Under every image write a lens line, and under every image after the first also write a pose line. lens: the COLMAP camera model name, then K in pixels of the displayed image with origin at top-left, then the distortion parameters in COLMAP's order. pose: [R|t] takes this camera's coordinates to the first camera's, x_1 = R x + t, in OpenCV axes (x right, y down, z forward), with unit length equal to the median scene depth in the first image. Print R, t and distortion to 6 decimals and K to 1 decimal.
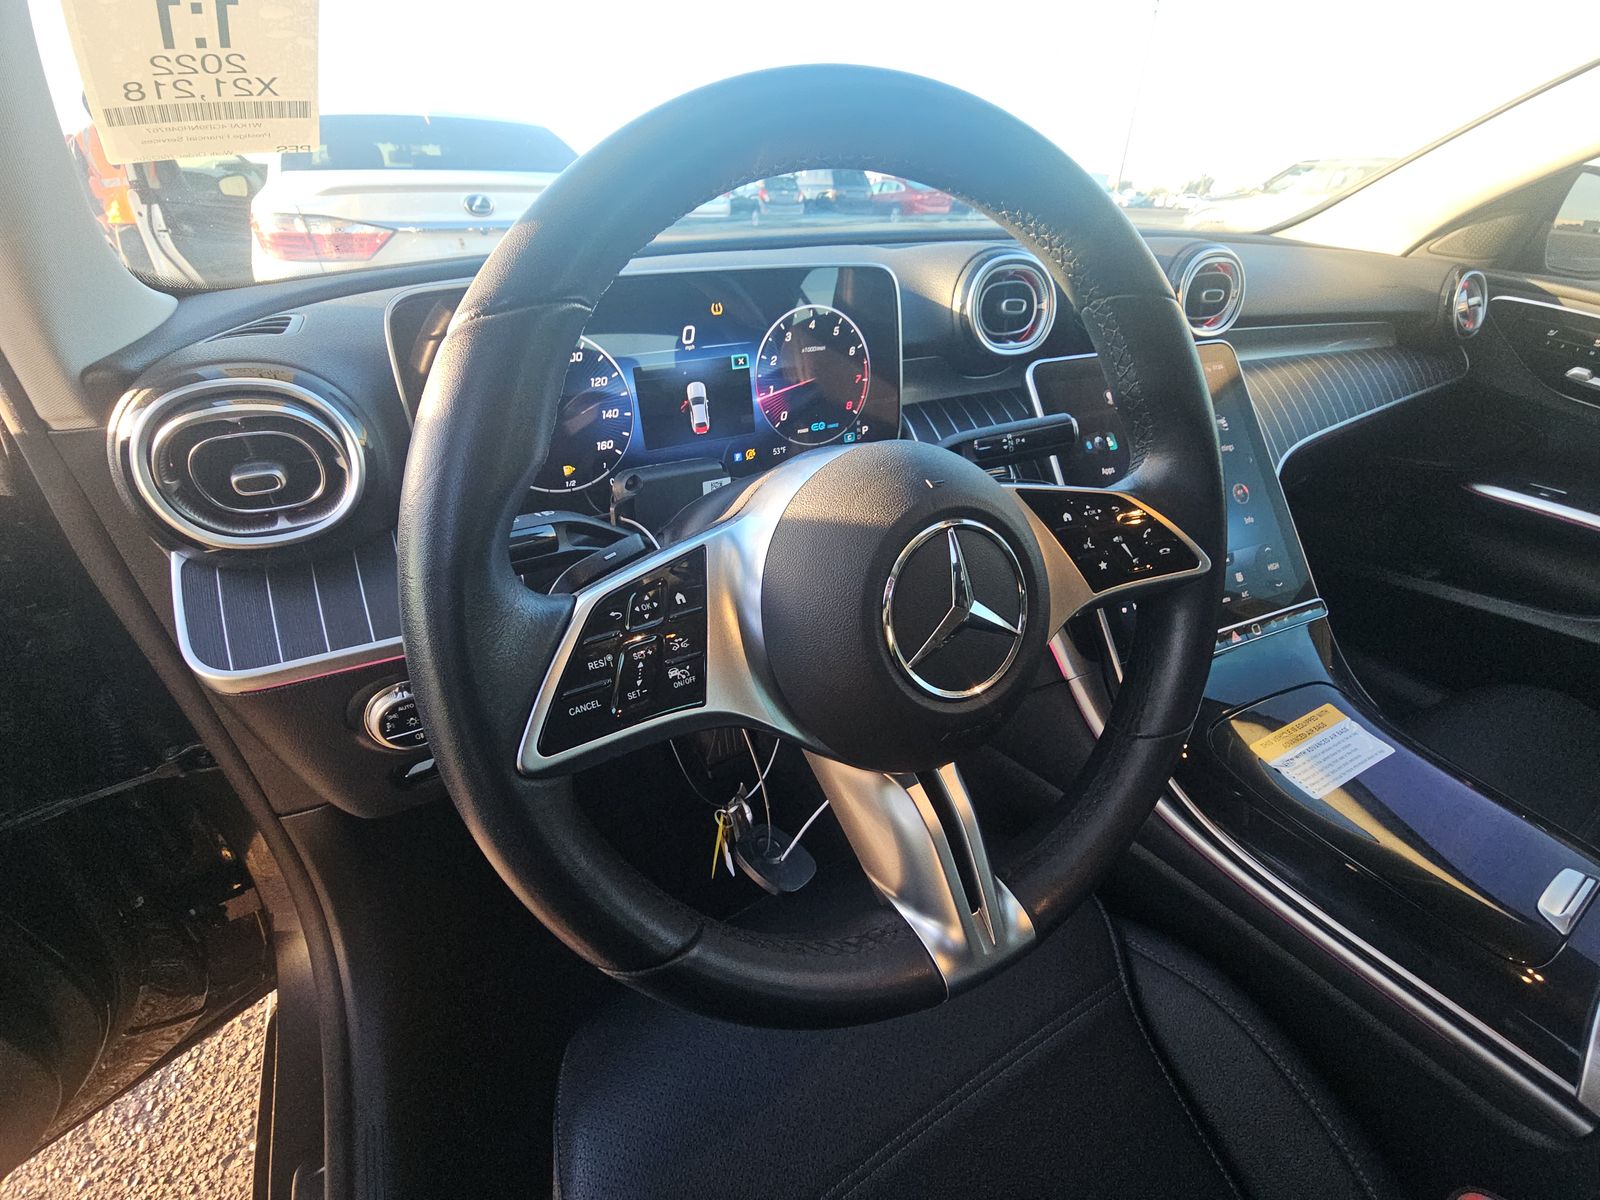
lens RADIAL K [[654.1, 0, 798.0], [0, 654.1, 586.2], [0, 0, 1]] dist [0.001463, -0.005470]
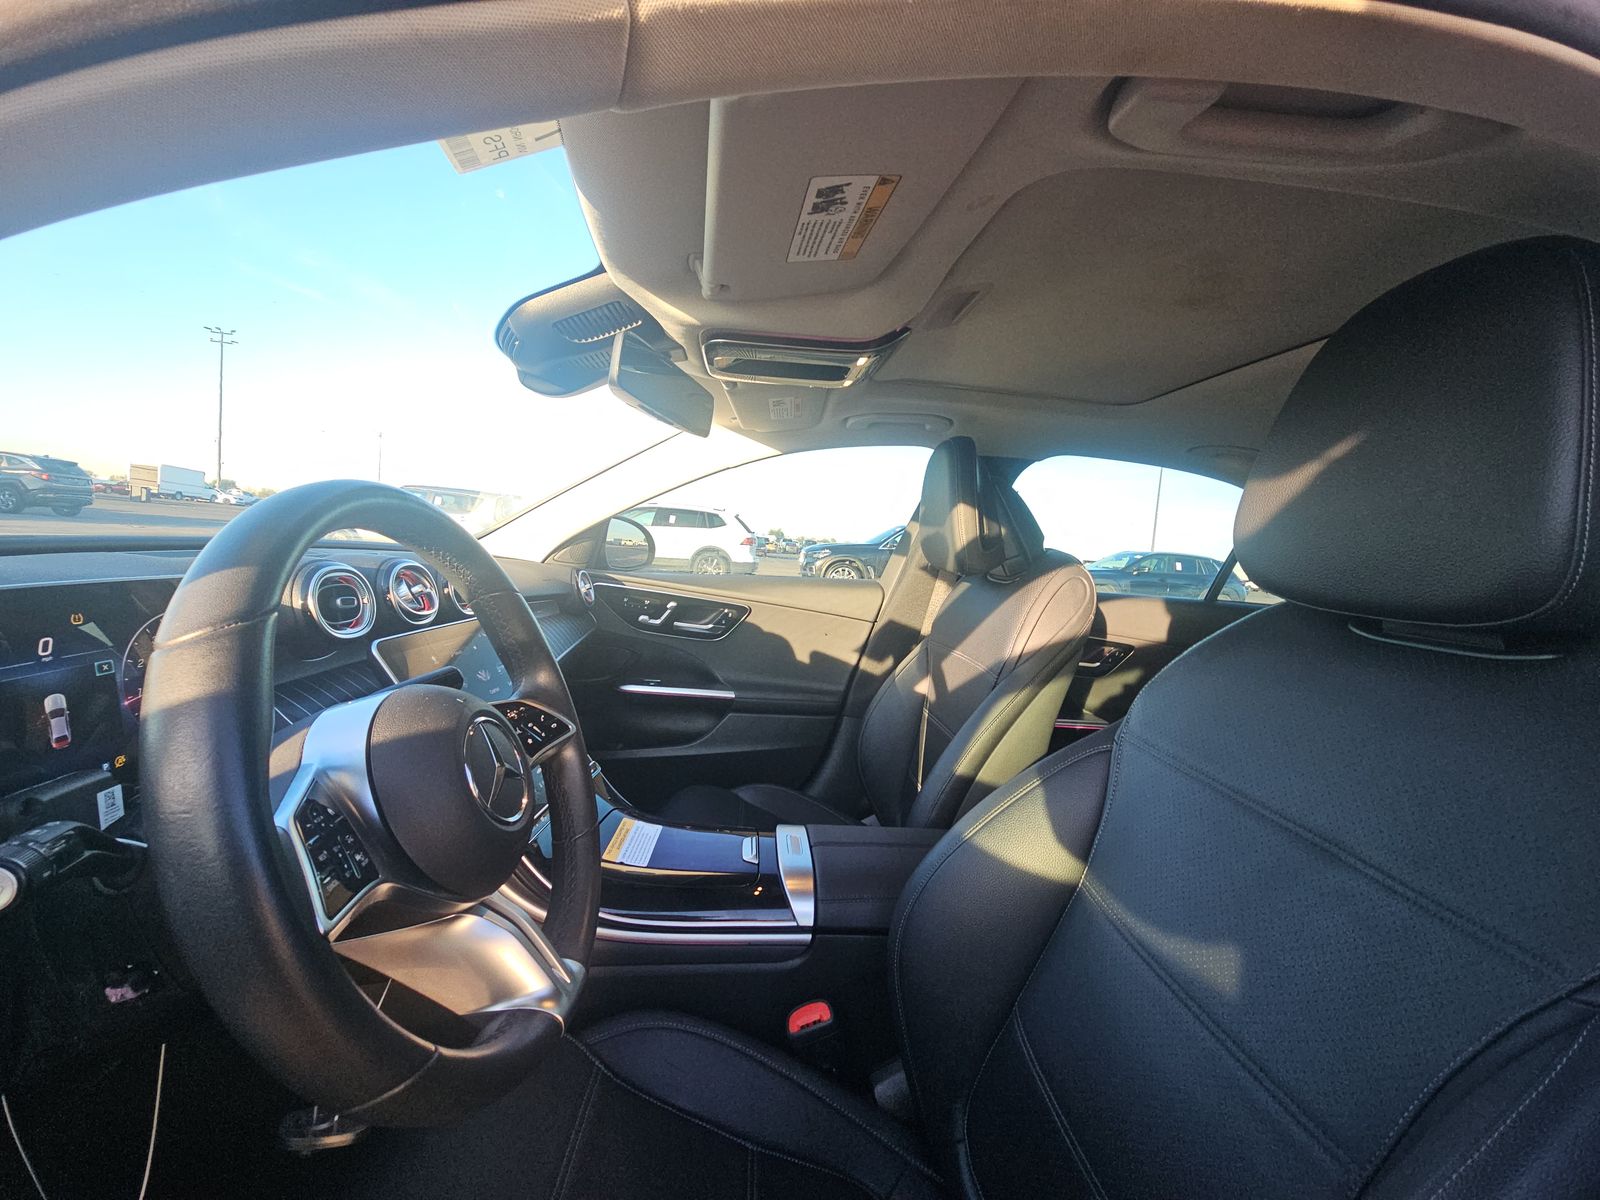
lens RADIAL K [[654.1, 0, 798.0], [0, 654.1, 586.2], [0, 0, 1]] dist [0.001463, -0.005470]
pose [[0.432454, -0.027967, 0.901222, -0.479954], [0.390277, 0.906841, -0.159134, 0.094758], [-0.812814, 0.420545, 0.403082, -0.256300]]
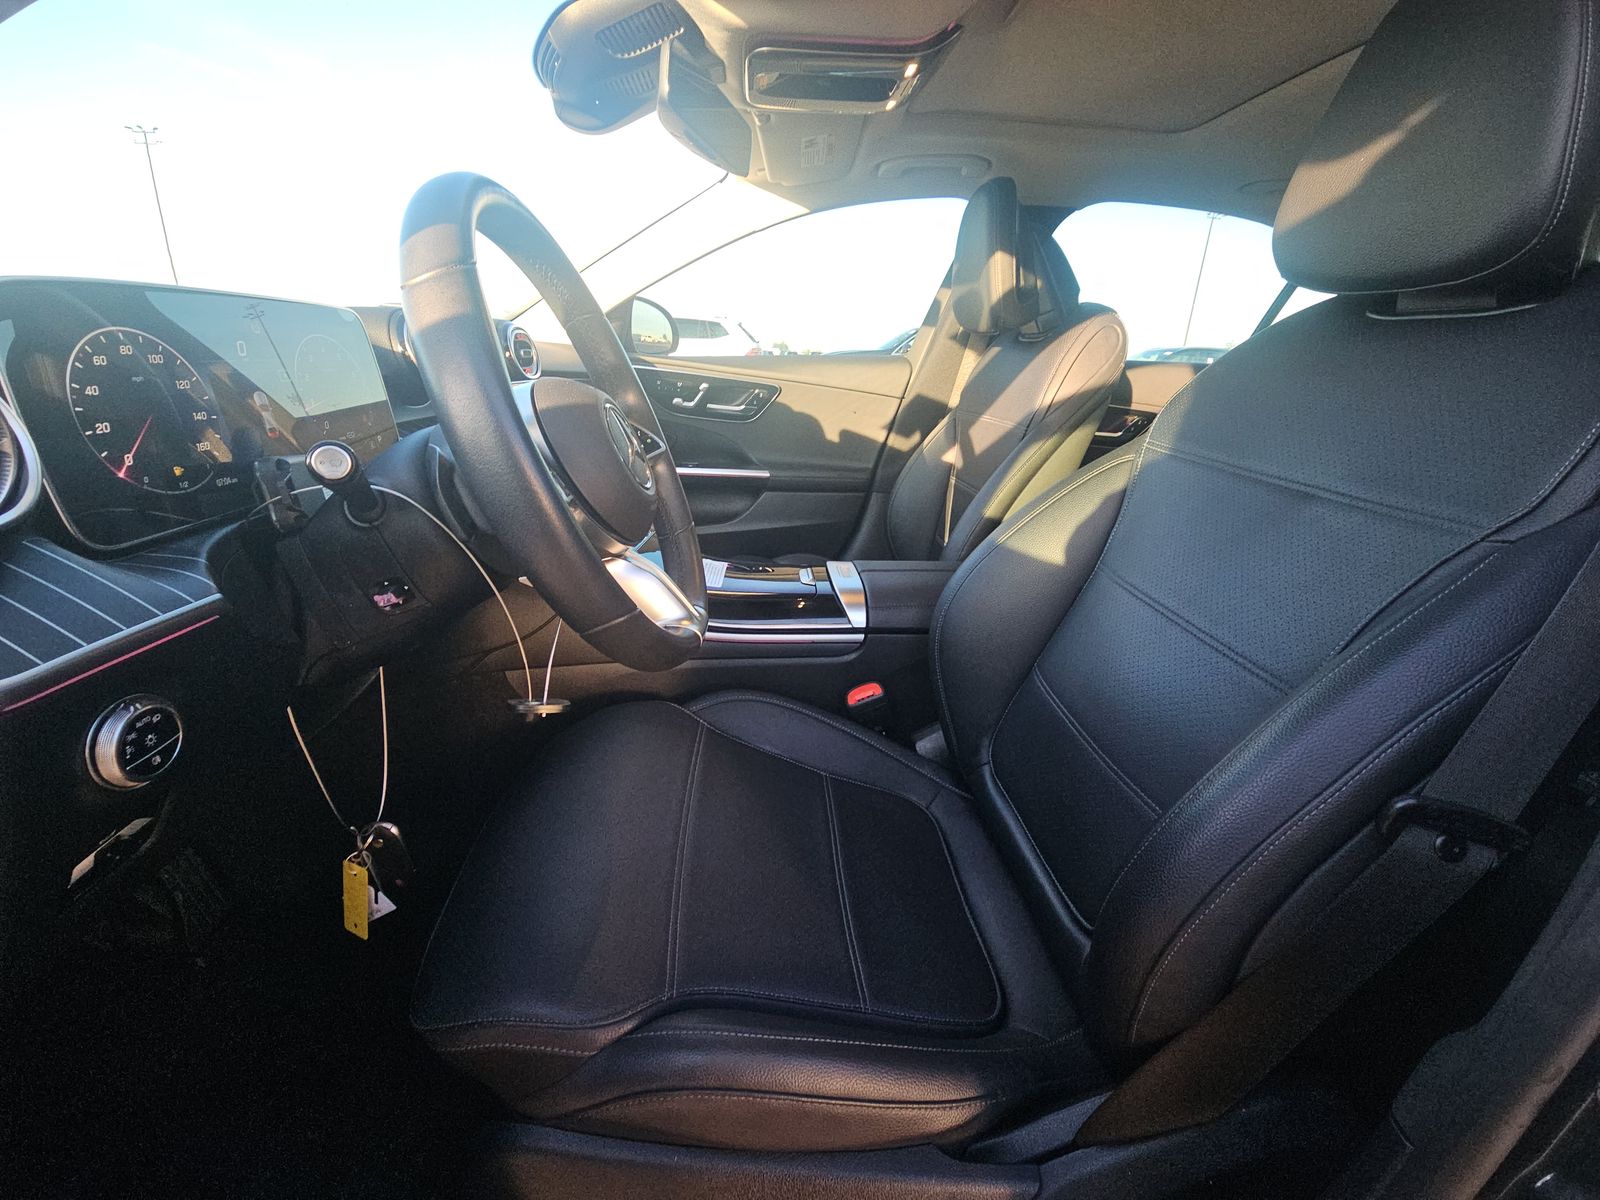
lens RADIAL K [[654.1, 0, 798.0], [0, 654.1, 586.2], [0, 0, 1]] dist [0.001463, -0.005470]
pose [[0.441098, -0.284753, 0.851087, -0.719927], [0.422284, 0.902642, 0.083142, 0.254511], [-0.791902, 0.322727, 0.518400, -0.167095]]
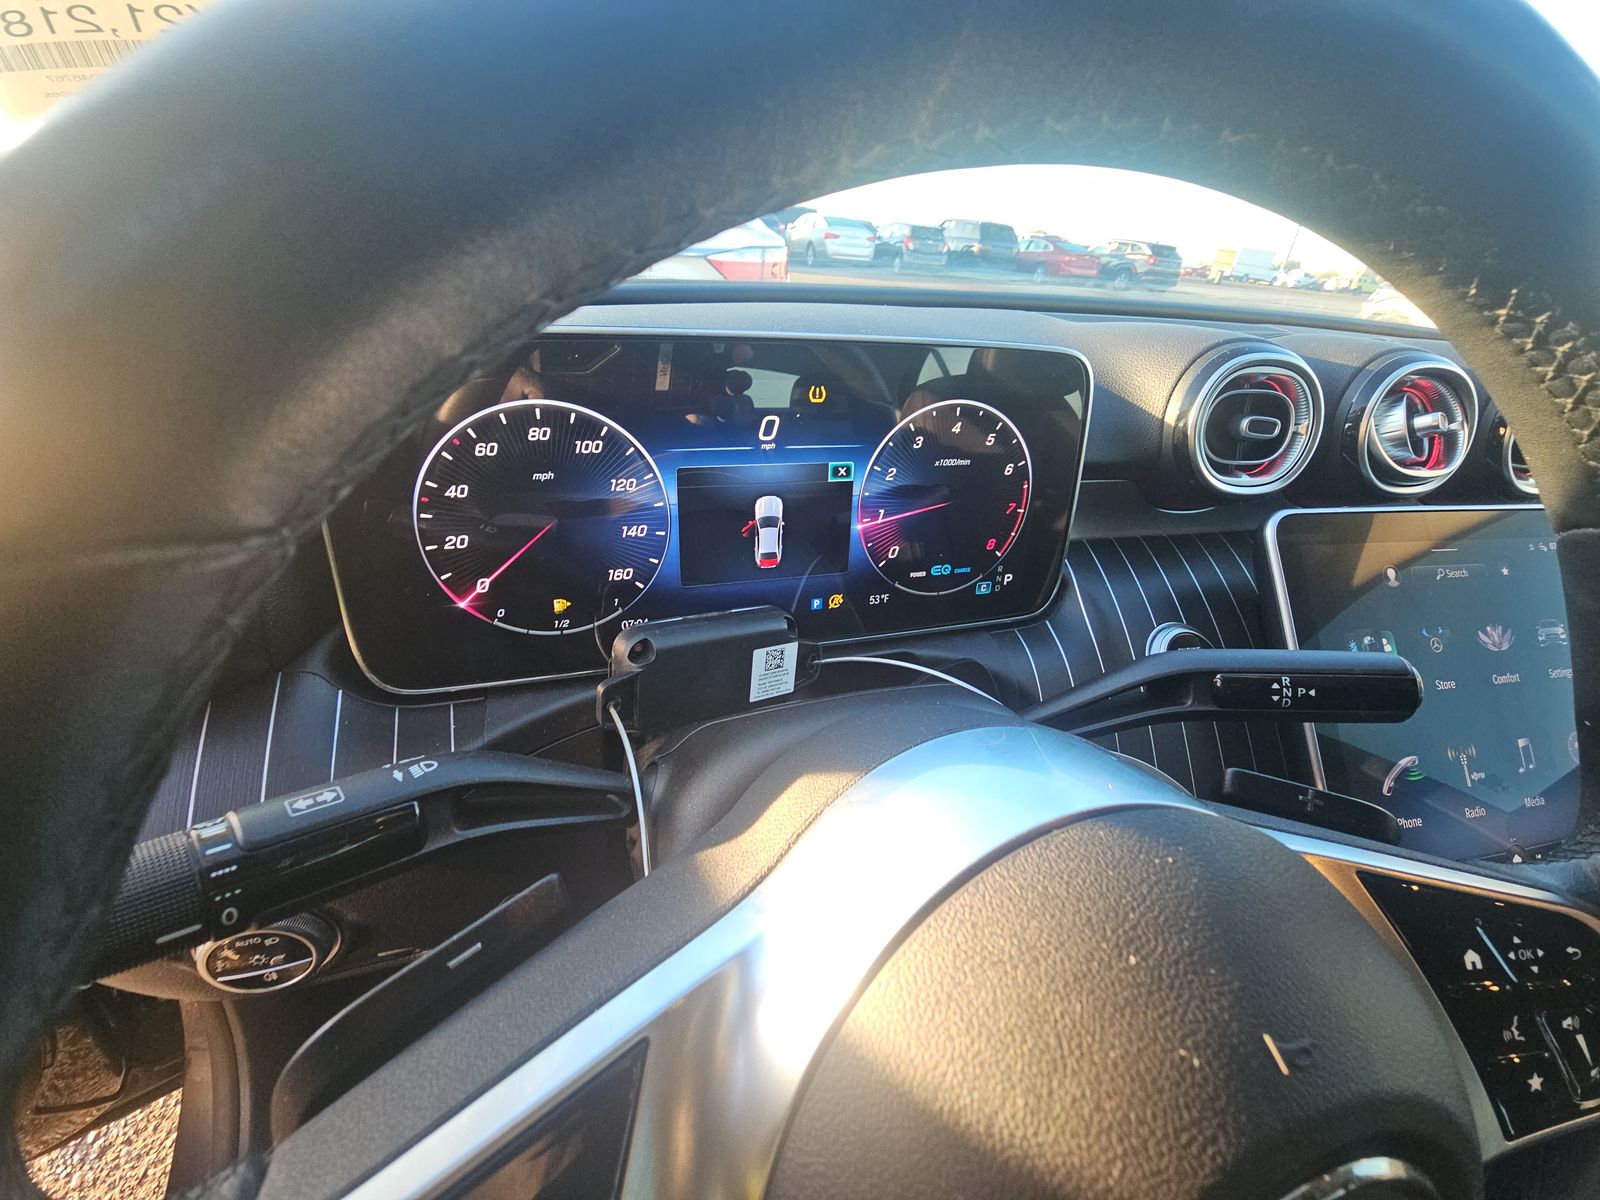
lens RADIAL K [[654.1, 0, 798.0], [0, 654.1, 586.2], [0, 0, 1]] dist [0.001463, -0.005470]
pose [[0.978719, 0.153608, -0.136063, -0.020620], [-0.160514, 0.986171, -0.041259, -0.181880], [0.127844, 0.062221, 0.989841, 0.318075]]
